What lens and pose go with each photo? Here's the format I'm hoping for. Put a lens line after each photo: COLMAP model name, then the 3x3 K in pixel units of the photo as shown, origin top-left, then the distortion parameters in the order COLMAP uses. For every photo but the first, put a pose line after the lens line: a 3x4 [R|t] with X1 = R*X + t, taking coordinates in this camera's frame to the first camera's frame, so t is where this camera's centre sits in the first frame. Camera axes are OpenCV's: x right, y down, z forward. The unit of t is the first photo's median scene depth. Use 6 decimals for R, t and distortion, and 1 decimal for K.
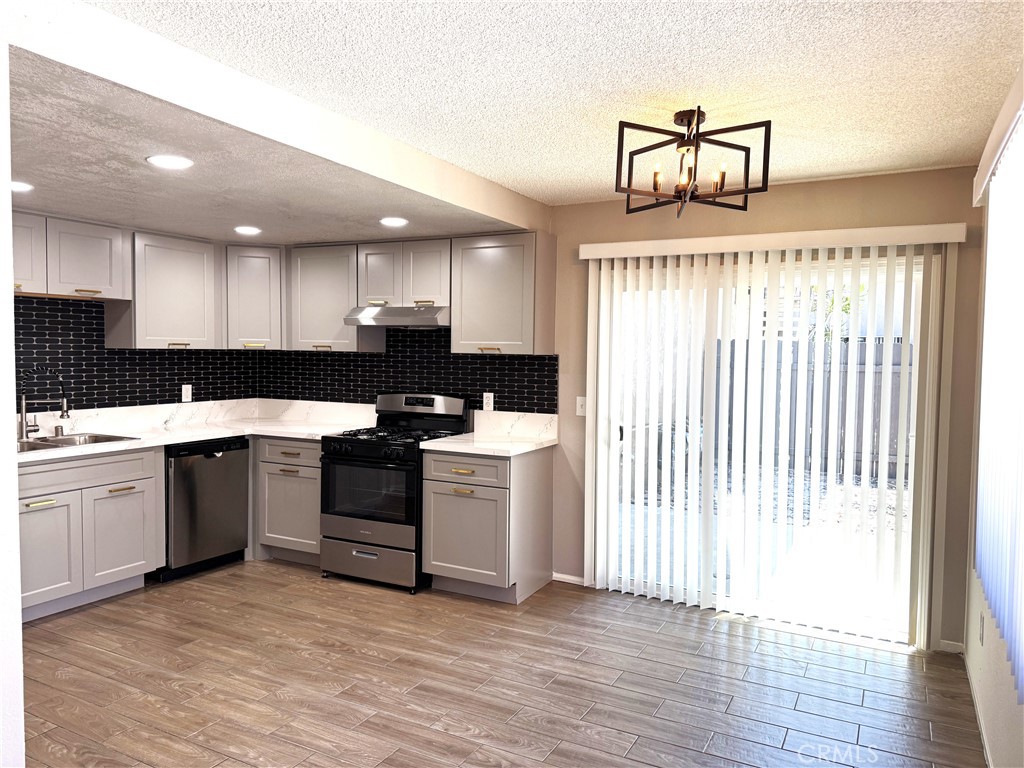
lens RADIAL K [[715.7, 0, 514.6], [0, 715.7, 388.1], [0, 0, 1]] dist [0.105205, -0.153728]
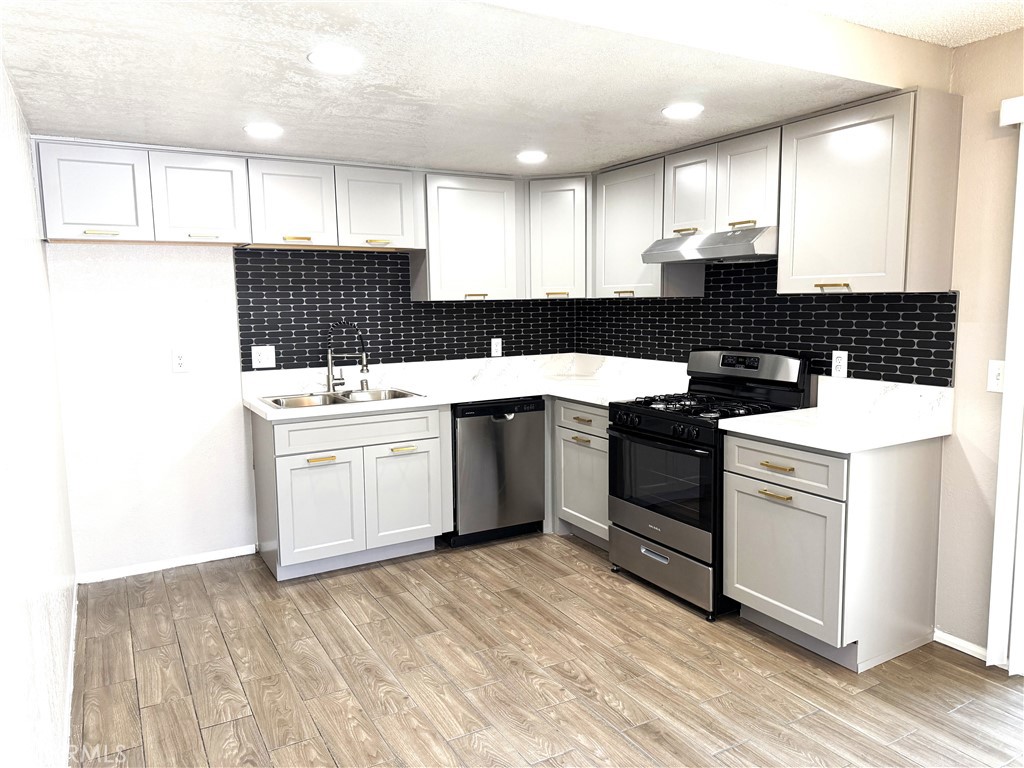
lens RADIAL K [[715.7, 0, 514.6], [0, 715.7, 388.1], [0, 0, 1]] dist [0.105205, -0.153728]
pose [[0.843899, 0.039820, -0.535023, 0.077799], [-0.001713, 0.997437, 0.071533, -0.007632], [0.536500, -0.059450, 0.841804, 0.265444]]
